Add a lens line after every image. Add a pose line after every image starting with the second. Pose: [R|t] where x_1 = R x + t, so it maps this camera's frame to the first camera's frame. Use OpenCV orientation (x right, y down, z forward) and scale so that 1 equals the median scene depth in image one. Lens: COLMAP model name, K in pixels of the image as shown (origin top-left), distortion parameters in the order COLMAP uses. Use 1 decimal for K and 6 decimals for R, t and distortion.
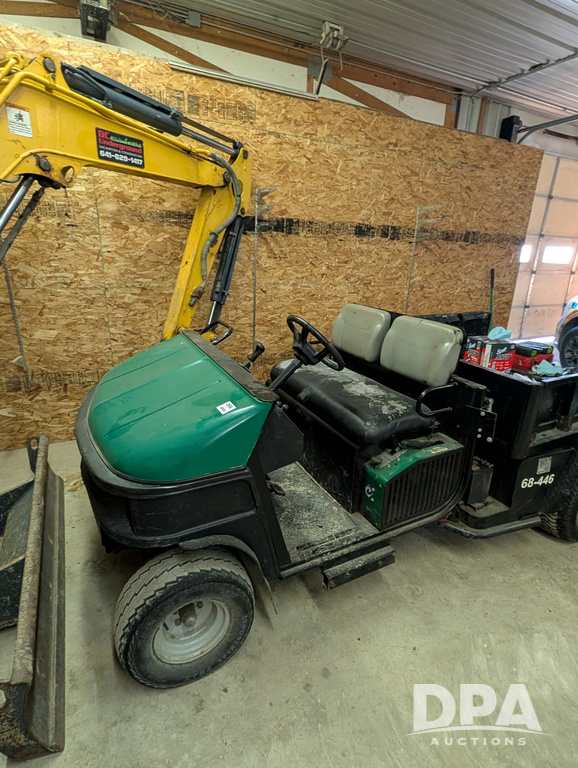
lens RADIAL K [[402.6, 0, 285.1], [0, 402.6, 382.7], [0, 0, 1]] dist [-0.004053, 0.001069]
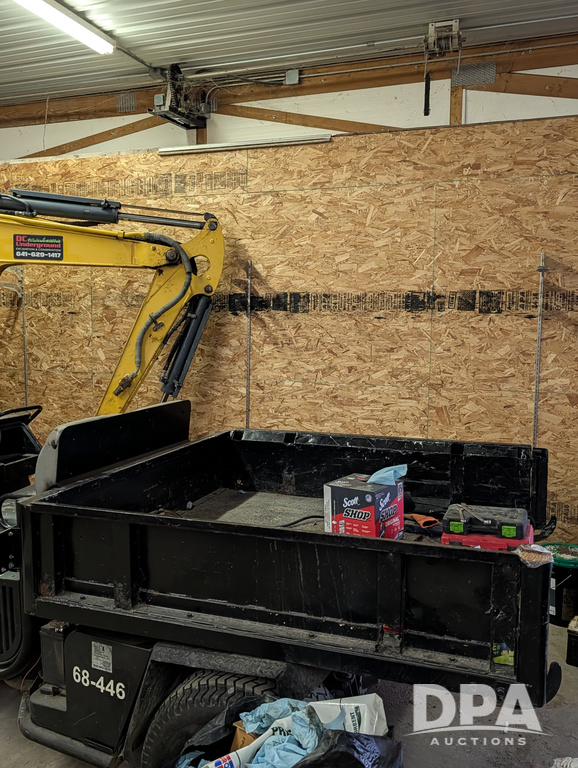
lens RADIAL K [[664.5, 0, 289.0], [0, 664.5, 384.0], [0, 0, 1]] dist [0.072510, -0.164842]
pose [[0.684651, 0.042705, -0.727619, 0.919155], [-0.218662, 0.964334, -0.149152, -0.064966], [0.695298, 0.261219, 0.669571, 0.229521]]
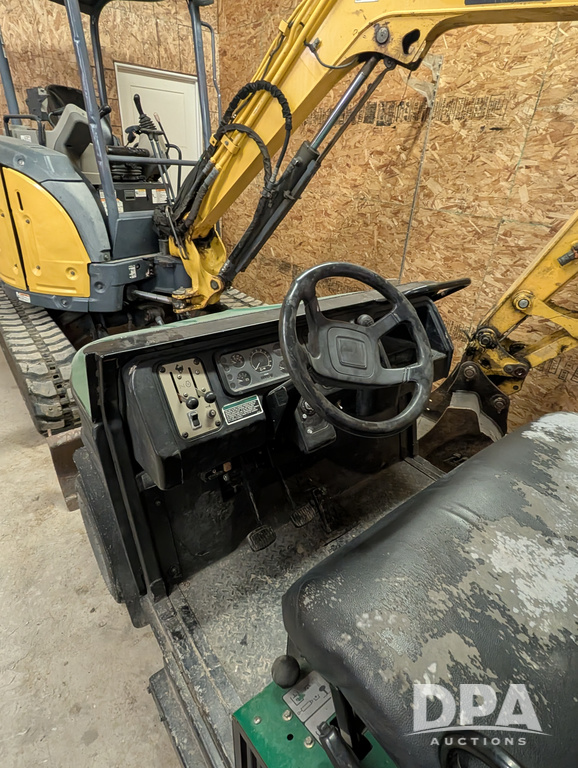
lens RADIAL K [[402.6, 0, 285.1], [0, 402.6, 382.7], [0, 0, 1]] dist [-0.004053, 0.001069]
pose [[0.180610, 0.454291, -0.872353, 0.227431], [-0.360871, 0.855690, 0.370900, -0.097362], [0.914960, 0.247818, 0.318487, 0.419390]]
